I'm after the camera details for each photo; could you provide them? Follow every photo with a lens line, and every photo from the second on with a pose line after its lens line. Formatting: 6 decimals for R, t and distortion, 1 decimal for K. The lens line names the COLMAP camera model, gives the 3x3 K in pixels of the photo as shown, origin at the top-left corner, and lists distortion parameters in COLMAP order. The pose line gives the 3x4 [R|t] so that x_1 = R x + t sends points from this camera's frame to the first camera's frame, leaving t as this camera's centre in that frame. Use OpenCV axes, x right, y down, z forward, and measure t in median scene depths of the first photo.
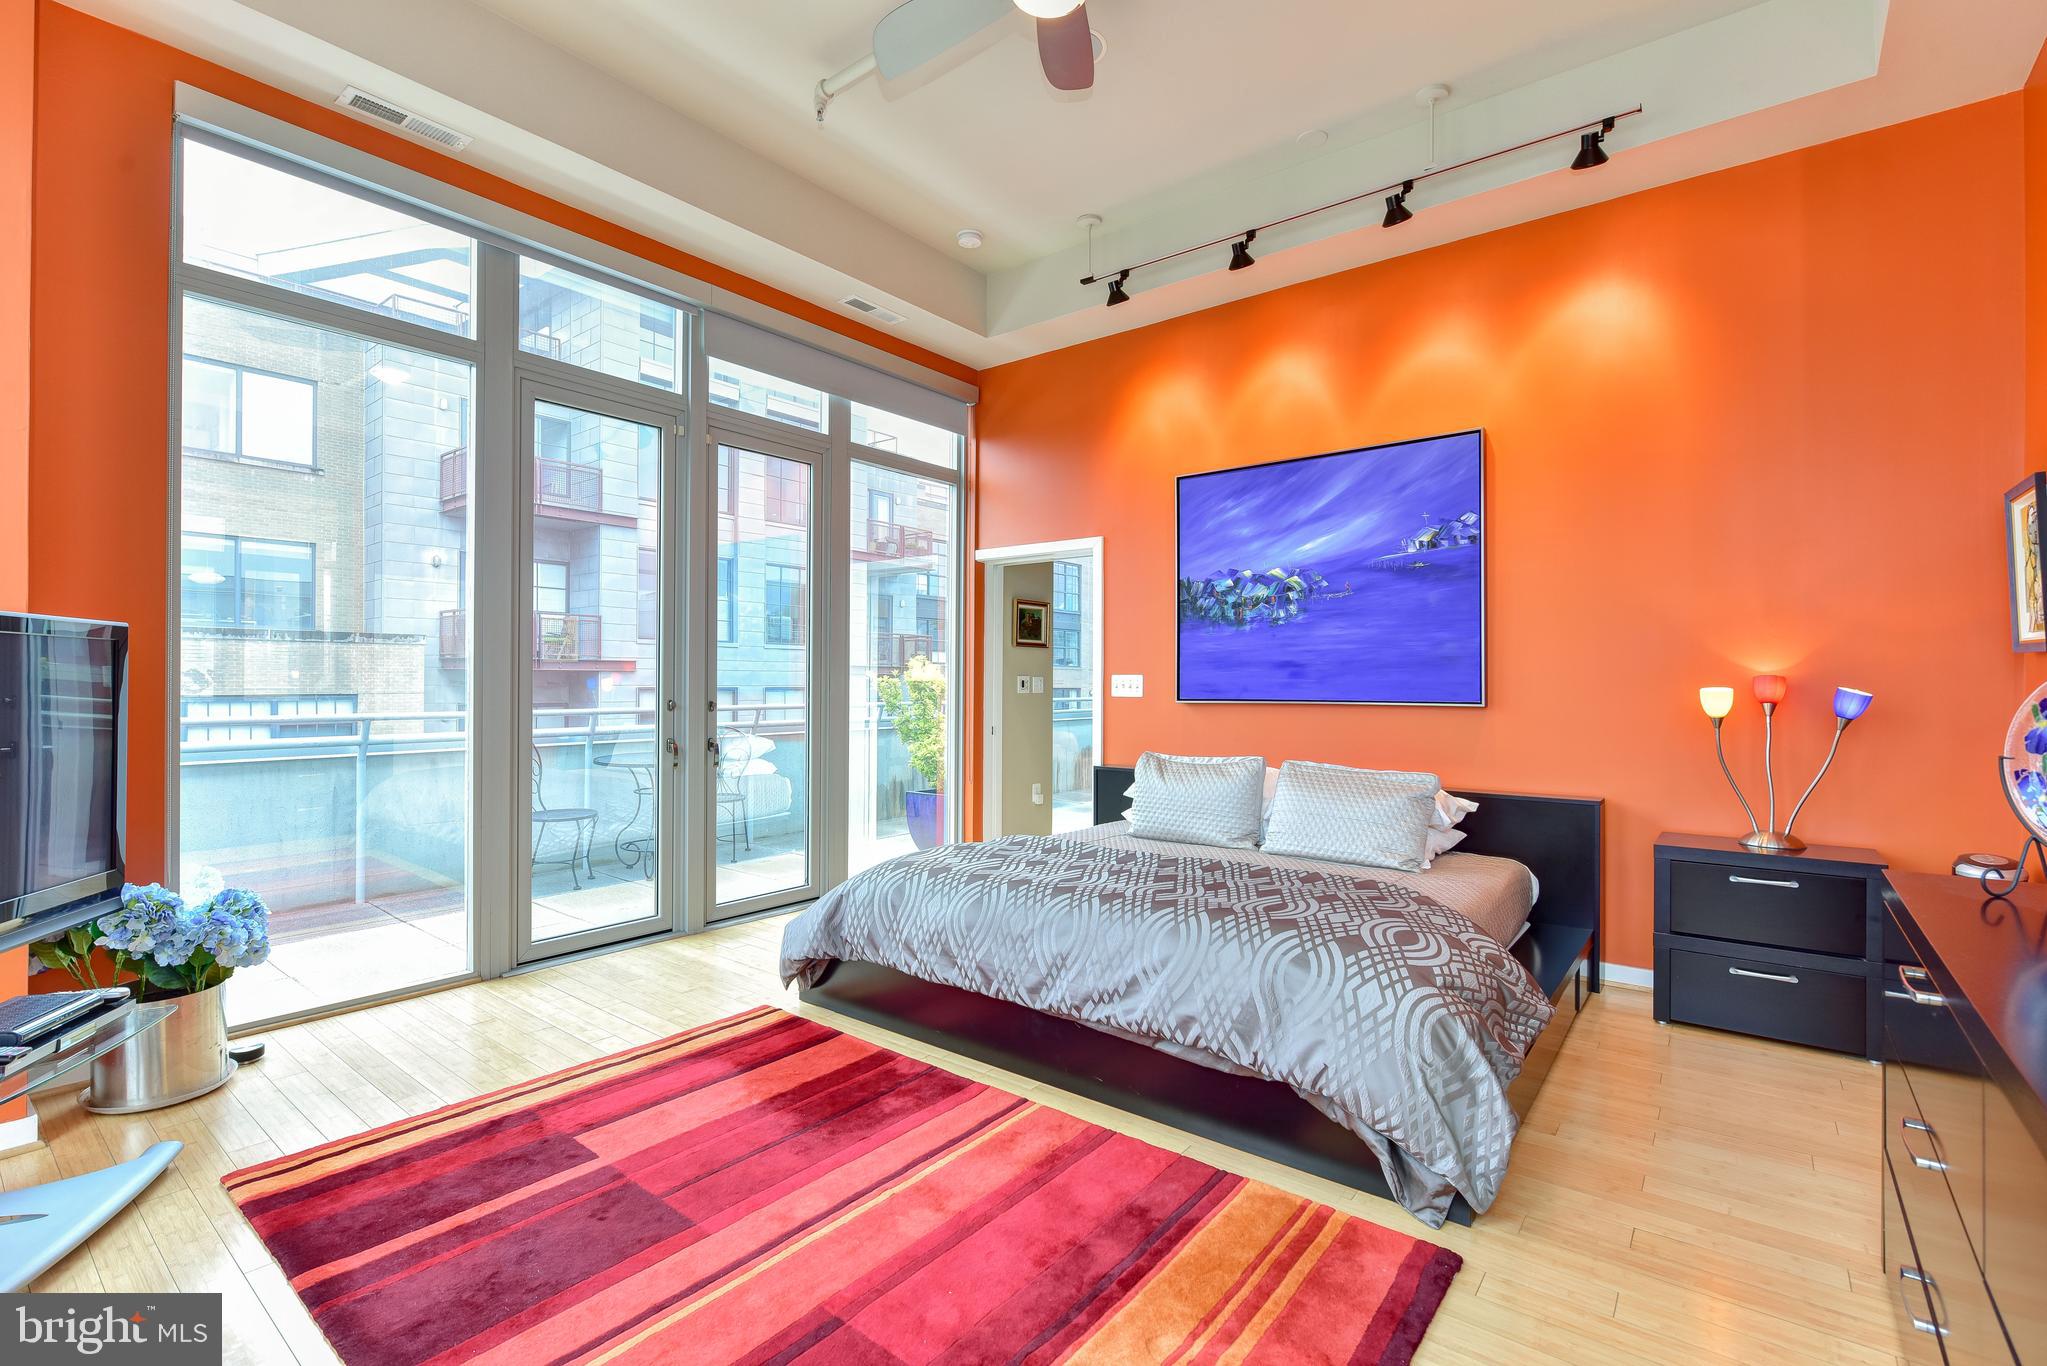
lens RADIAL K [[926.5, 0, 1029.2], [0, 926.5, 689.1], [0, 0, 1]] dist [0.000179, -0.001145]
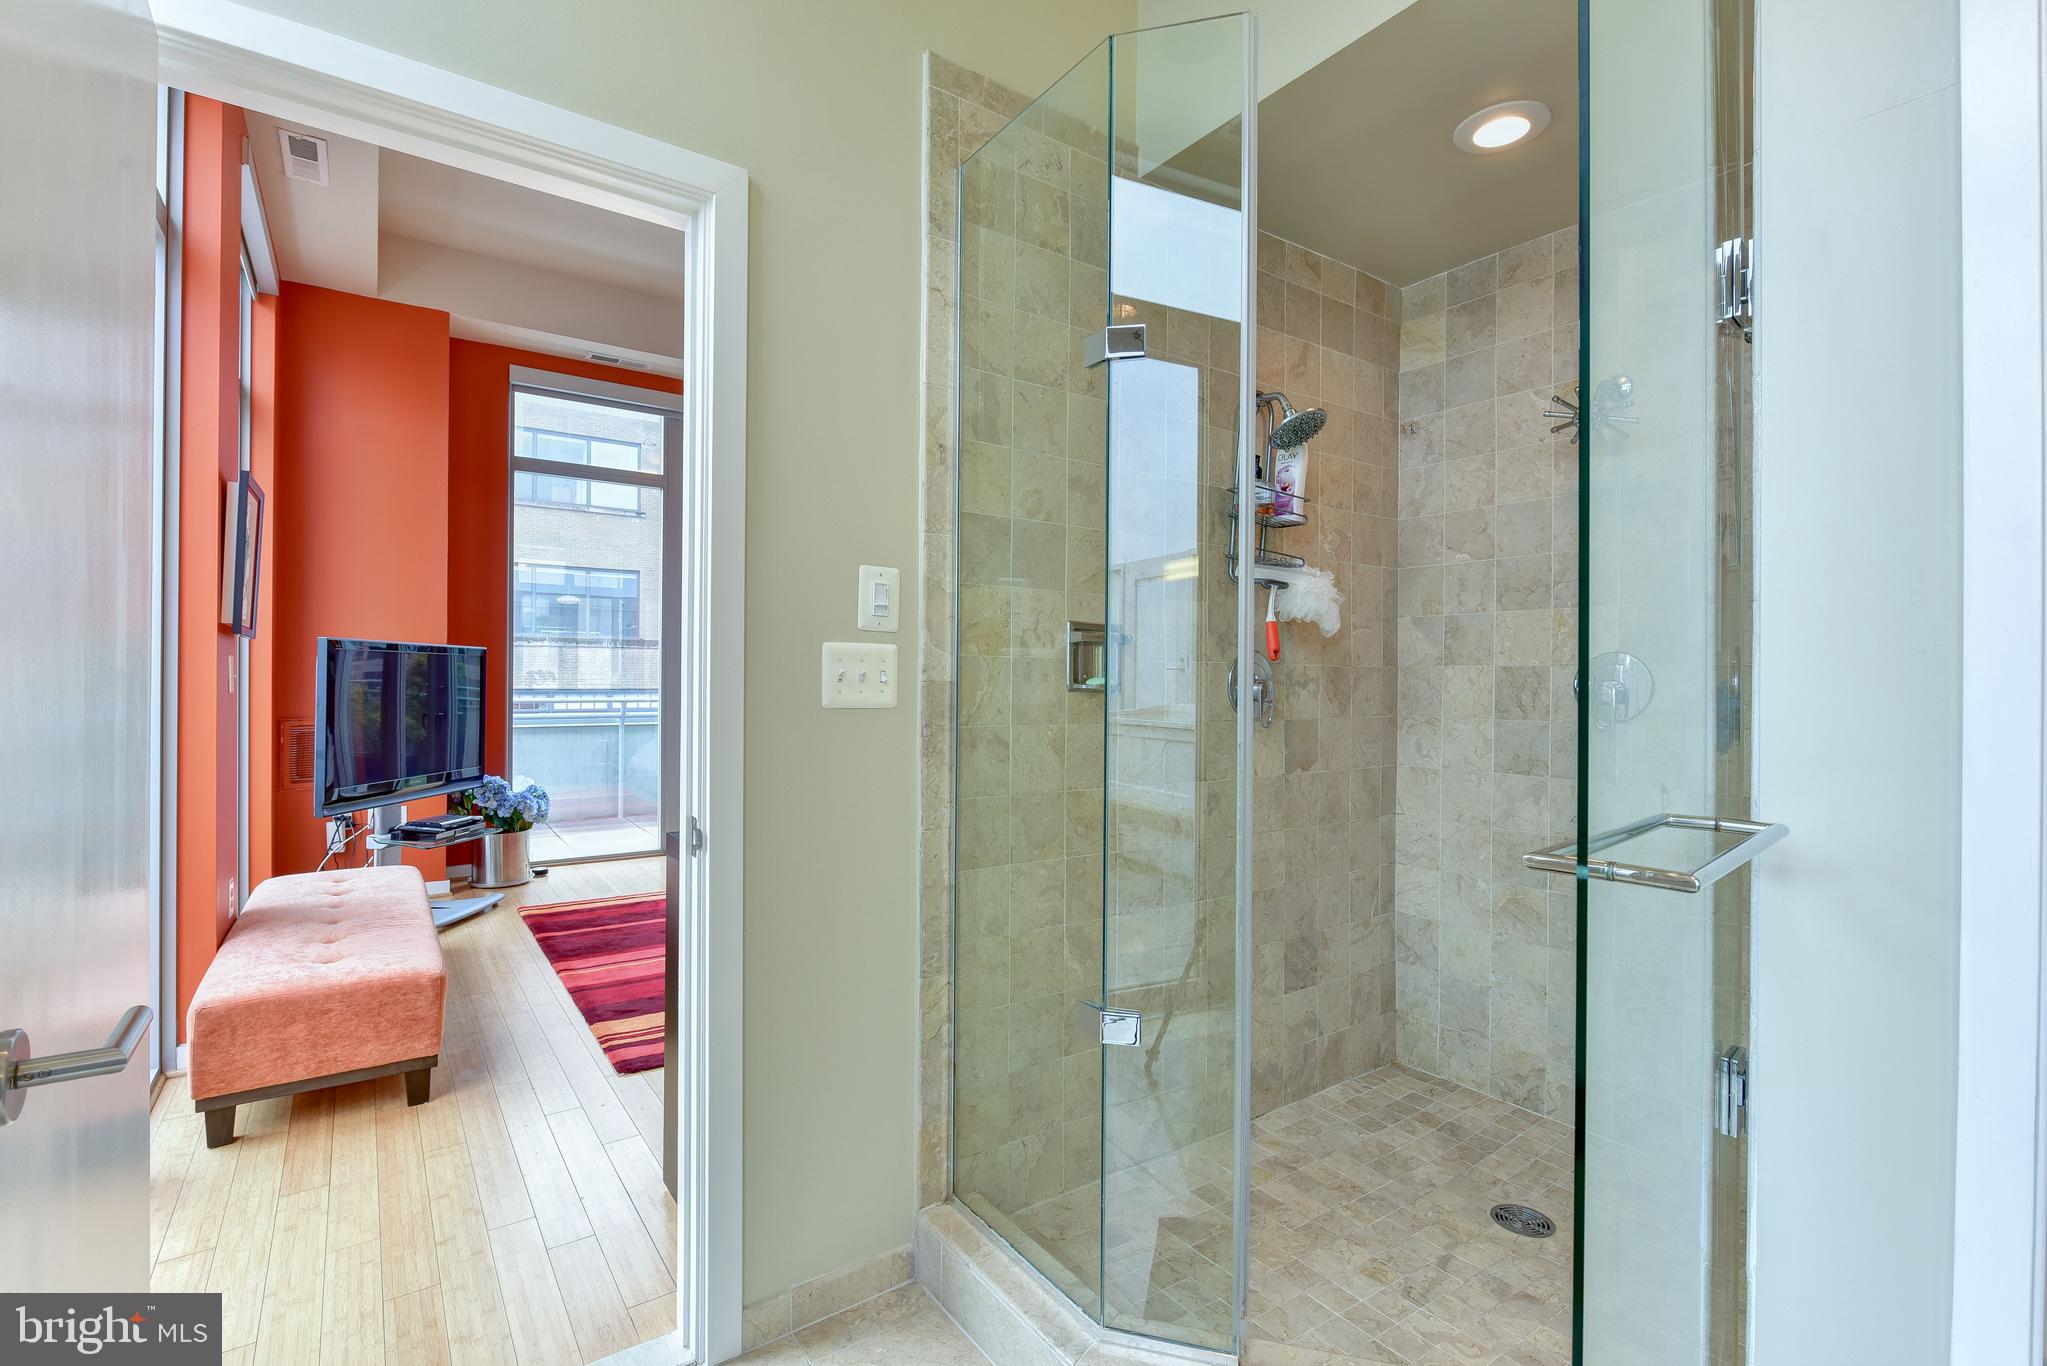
lens RADIAL K [[926.5, 0, 1020.3], [0, 926.5, 680.5], [0, 0, 1]] dist [0.000179, -0.001145]
pose [[0.960325, -0.001170, -0.278881, 0.642382], [-0.000711, 0.999978, -0.006646, 0.013954], [0.278882, 0.006581, 0.960303, -0.561325]]
